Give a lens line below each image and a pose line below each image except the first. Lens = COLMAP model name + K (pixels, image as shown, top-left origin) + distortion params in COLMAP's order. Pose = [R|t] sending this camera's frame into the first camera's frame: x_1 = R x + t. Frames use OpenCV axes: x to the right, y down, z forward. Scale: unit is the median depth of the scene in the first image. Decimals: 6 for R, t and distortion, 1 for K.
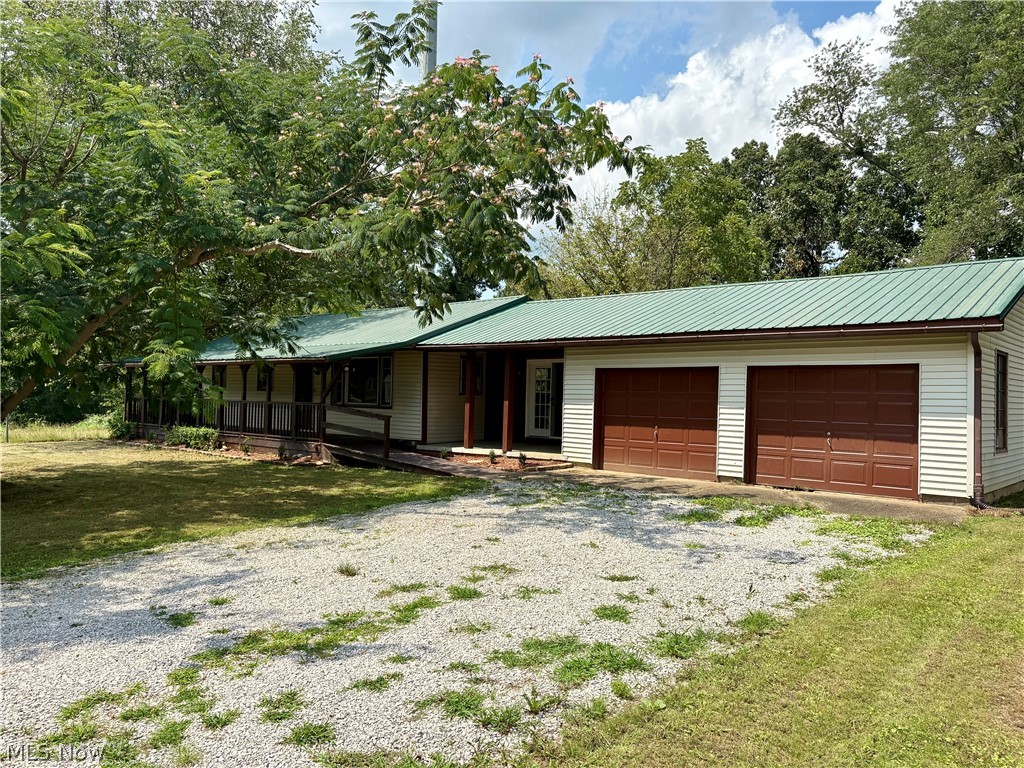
lens RADIAL K [[764.1, 0, 511.2], [0, 764.1, 382.9], [0, 0, 1]] dist [0.058802, -0.048151]
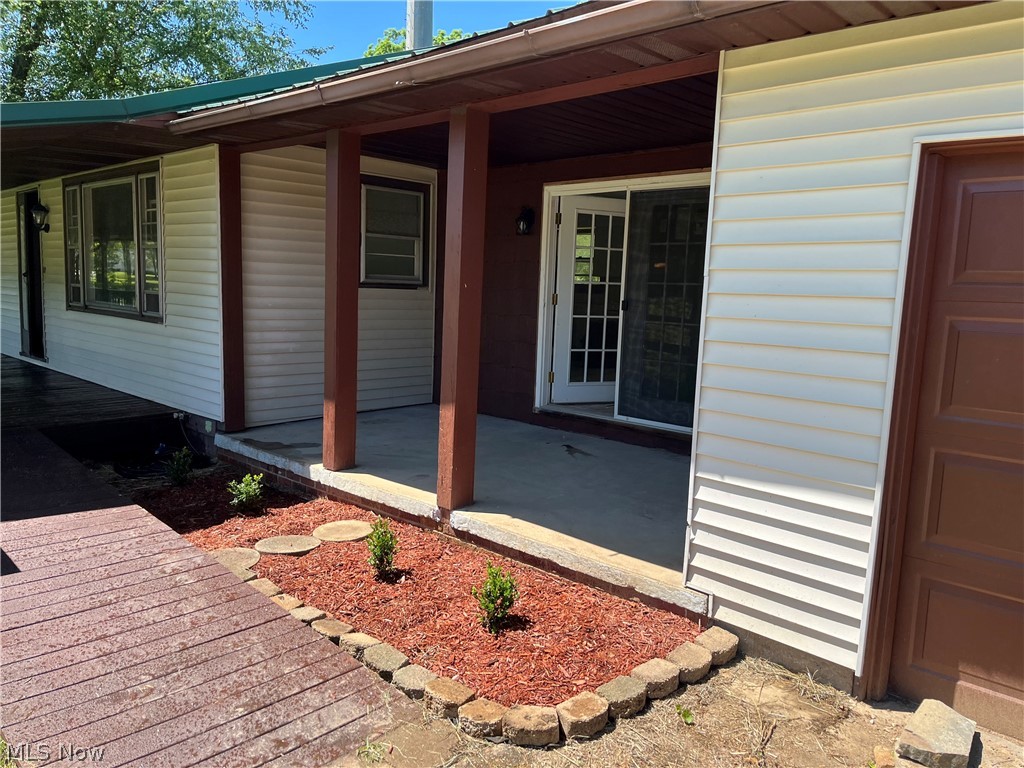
lens RADIAL K [[787.0, 0, 511.9], [0, 787.0, 384.0], [0, 0, 1]] dist [-0.013468, -0.001788]
pose [[0.998216, 0.023269, -0.054981, 0.024741], [-0.015235, 0.989710, 0.142277, 0.008560], [0.057726, -0.141185, 0.988299, 0.668634]]
